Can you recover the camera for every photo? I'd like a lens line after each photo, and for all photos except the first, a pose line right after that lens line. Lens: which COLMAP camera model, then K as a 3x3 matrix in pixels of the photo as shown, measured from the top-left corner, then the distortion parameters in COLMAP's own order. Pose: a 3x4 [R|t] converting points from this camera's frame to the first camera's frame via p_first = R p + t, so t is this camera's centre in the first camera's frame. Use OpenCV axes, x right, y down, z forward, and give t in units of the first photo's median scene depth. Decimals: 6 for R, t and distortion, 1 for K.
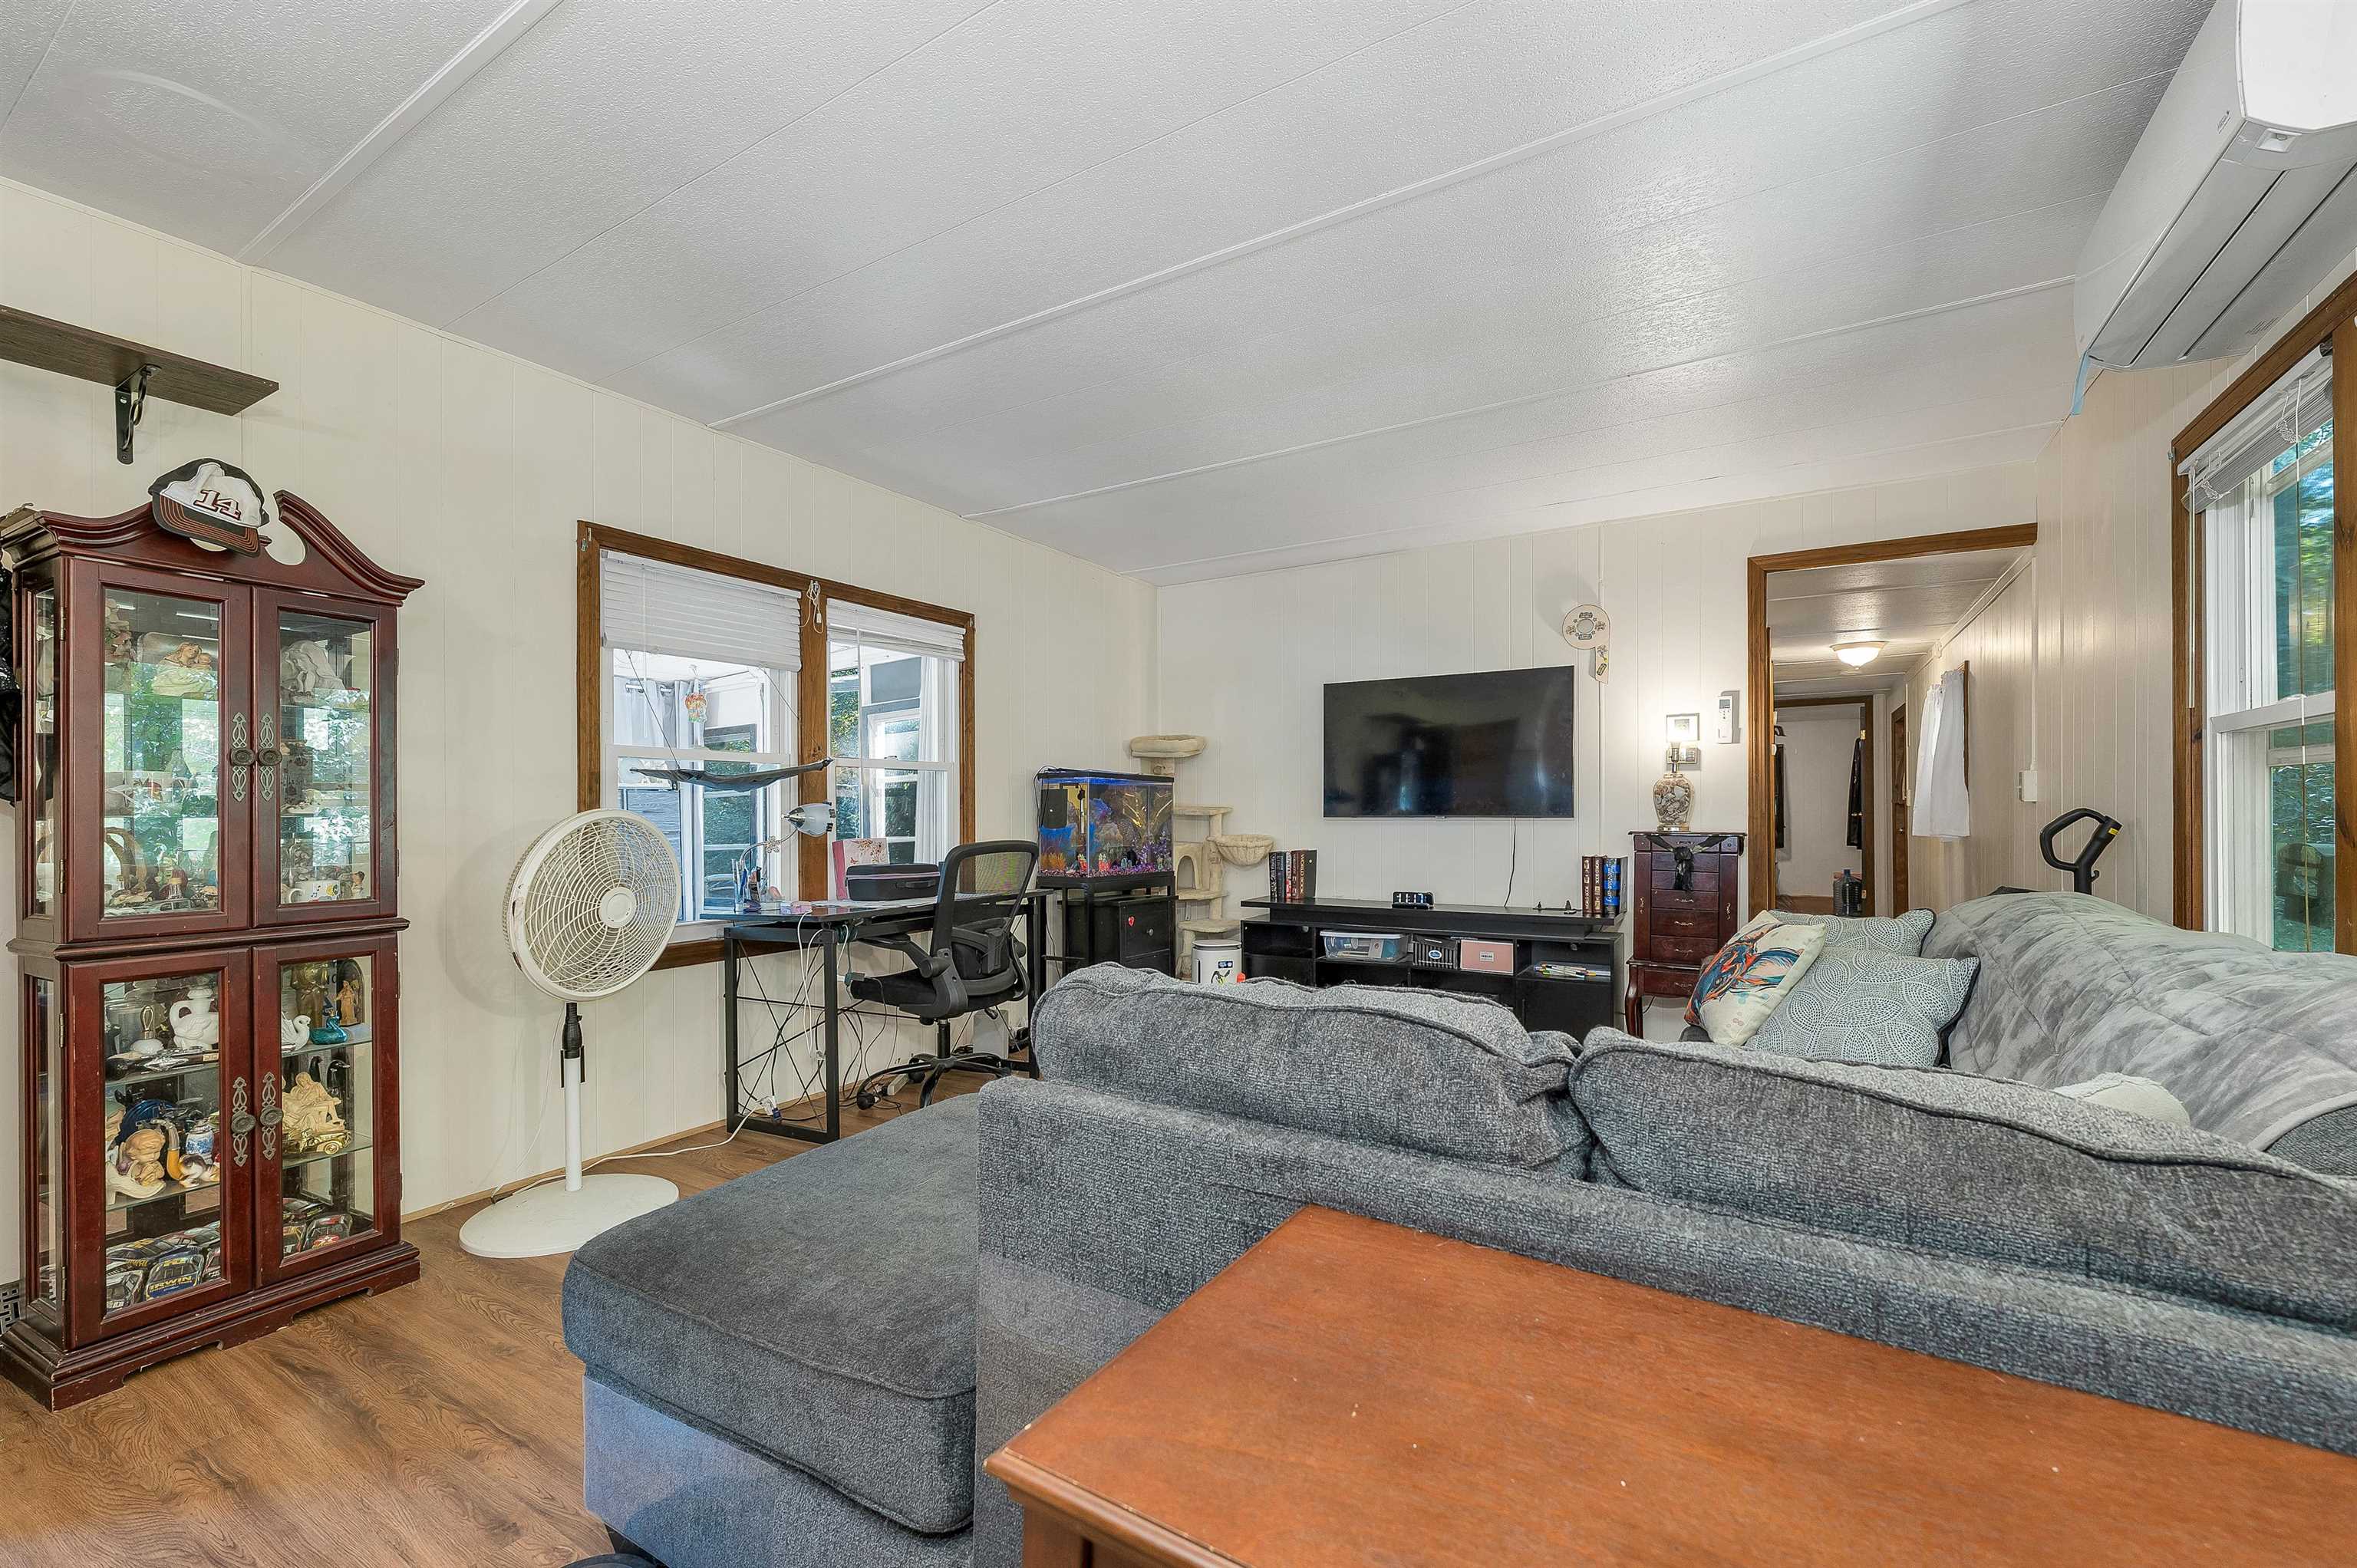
lens RADIAL K [[990.4, 0, 1178.5], [0, 990.4, 784.0], [0, 0, 1]] dist [-0.002292, -0.000348]
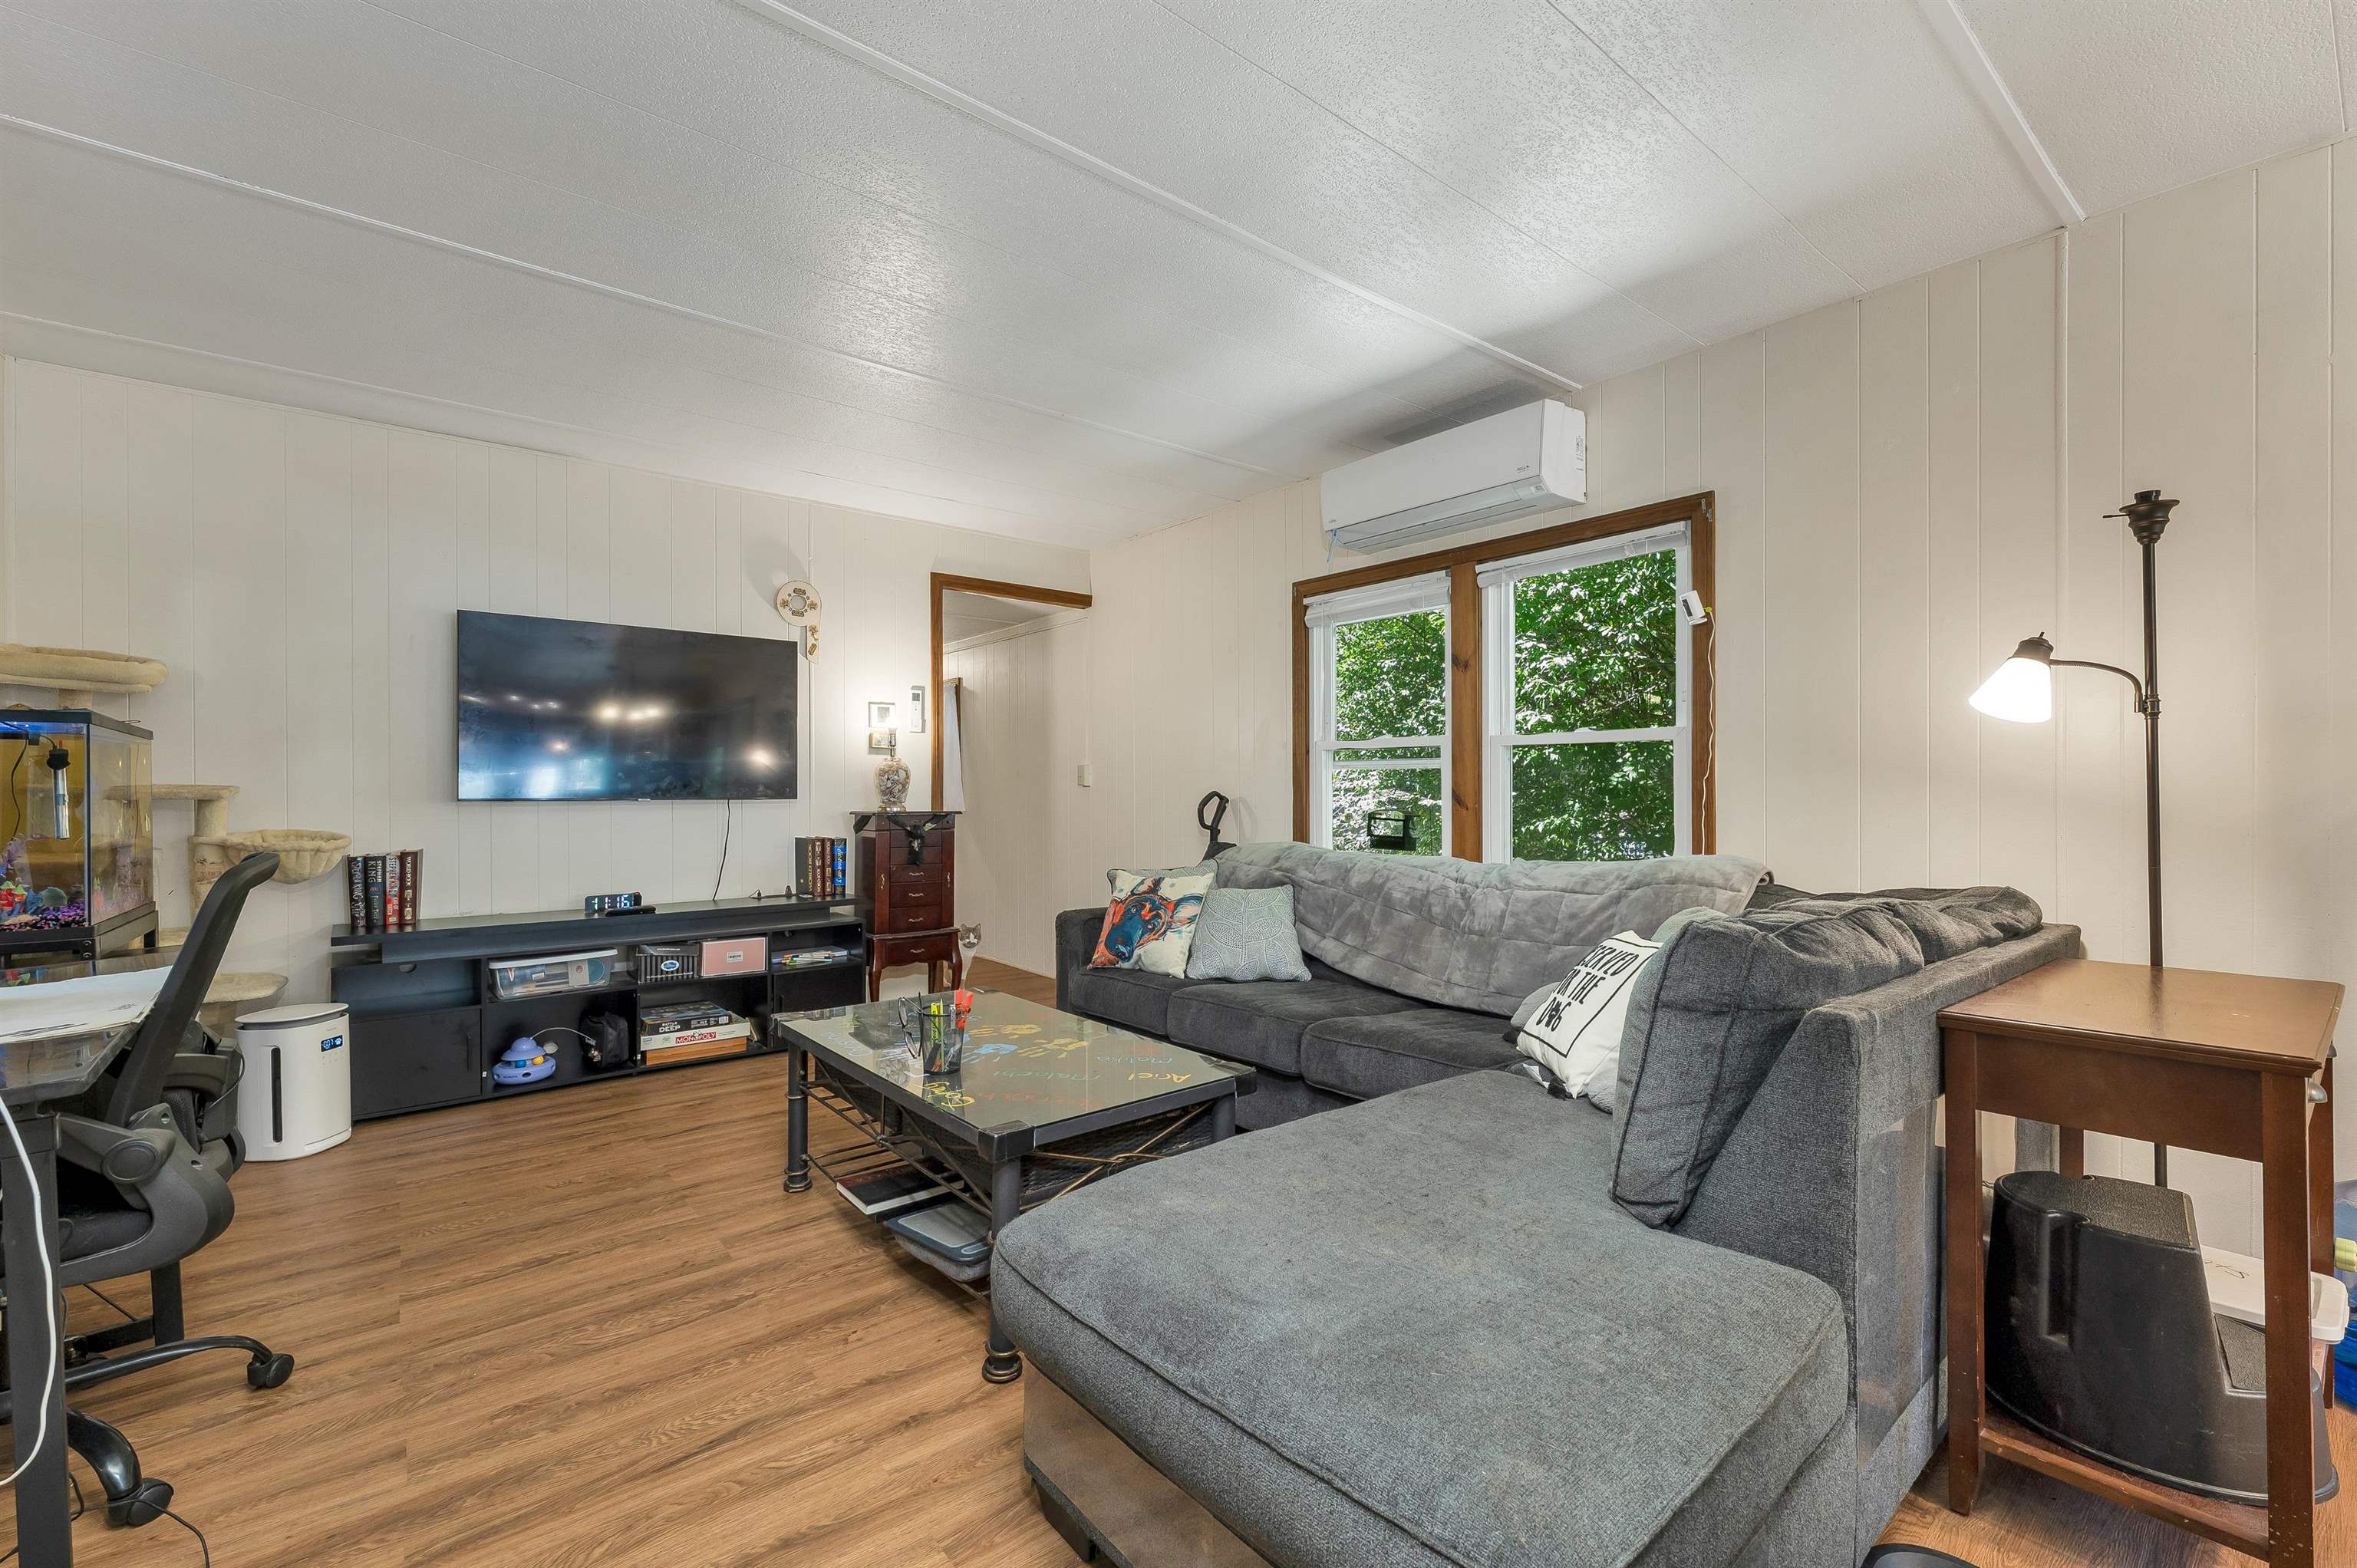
lens RADIAL K [[990.4, 0, 1178.5], [0, 990.4, 784.0], [0, 0, 1]] dist [-0.002292, -0.000348]
pose [[0.325134, 0.007322, 0.945640, -0.396840], [-0.026035, 0.999660, 0.001211, 0.008154], [-0.945309, -0.025013, 0.325214, 0.335514]]
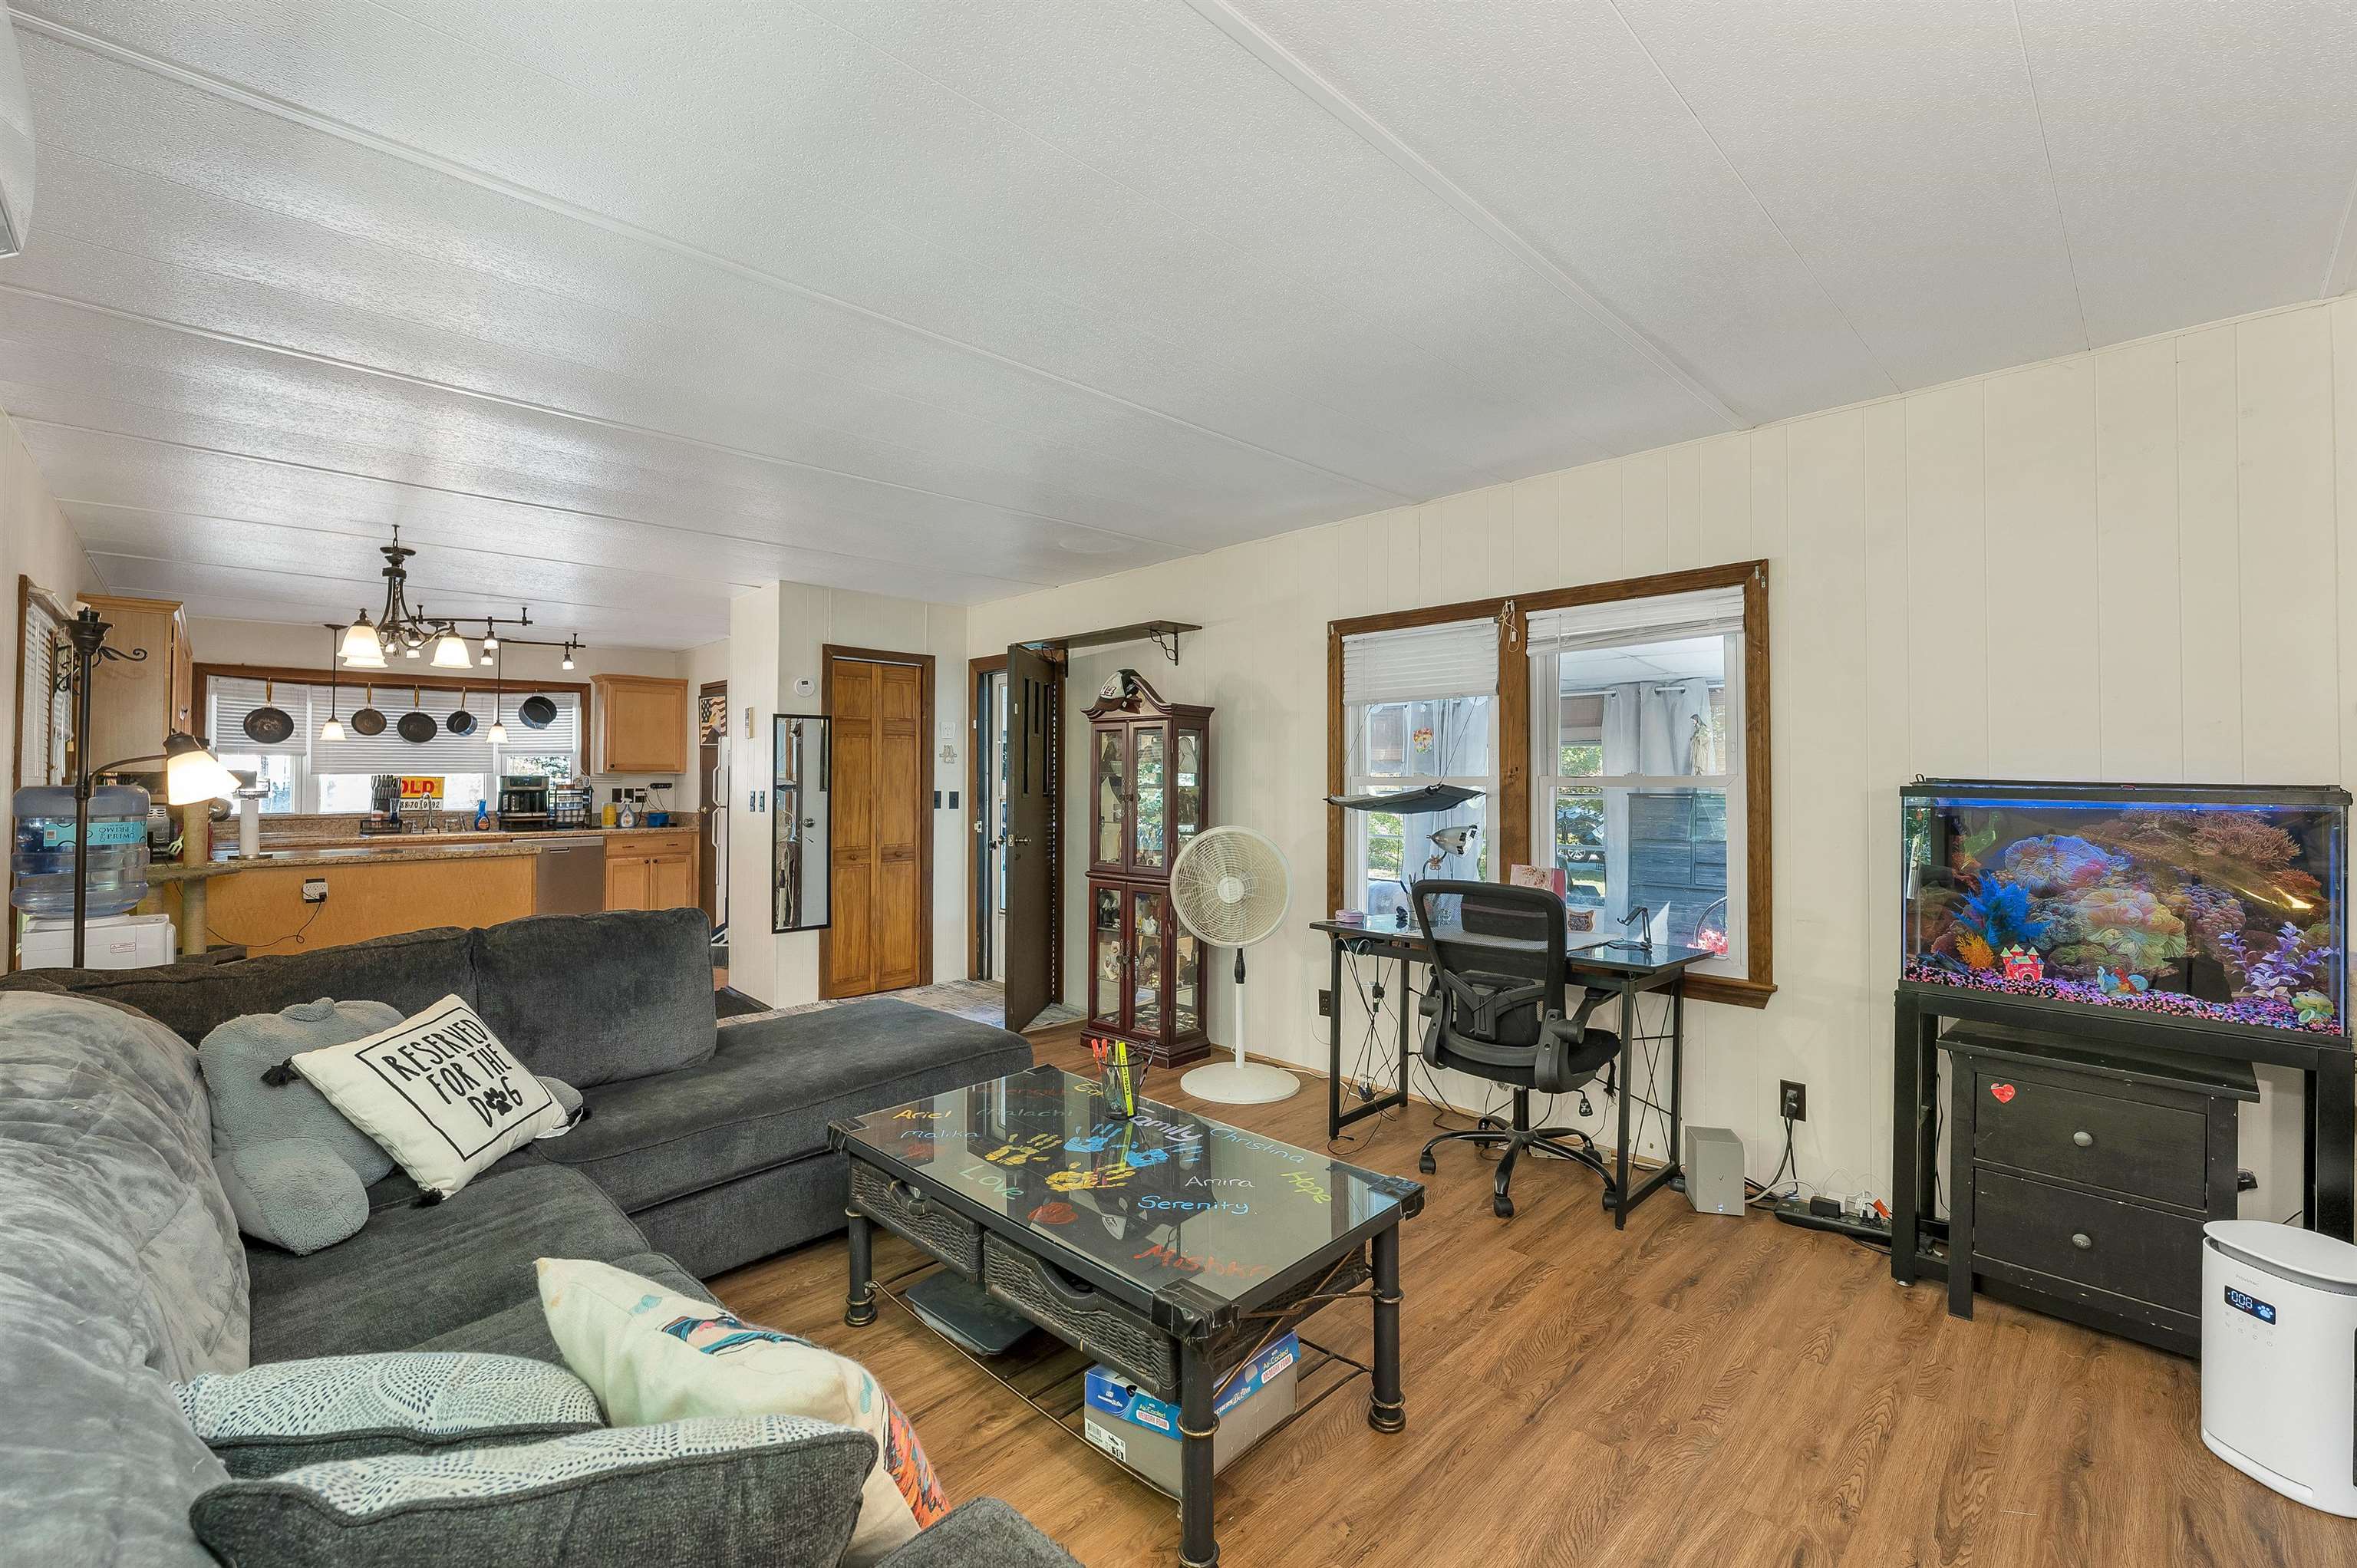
lens RADIAL K [[990.4, 0, 1178.5], [0, 990.4, 784.0], [0, 0, 1]] dist [-0.002292, -0.000348]
pose [[-0.253758, 0.000271, -0.967268, 0.554882], [0.018493, 0.999819, -0.004571, -0.021067], [0.967091, -0.019048, -0.253717, 0.776918]]
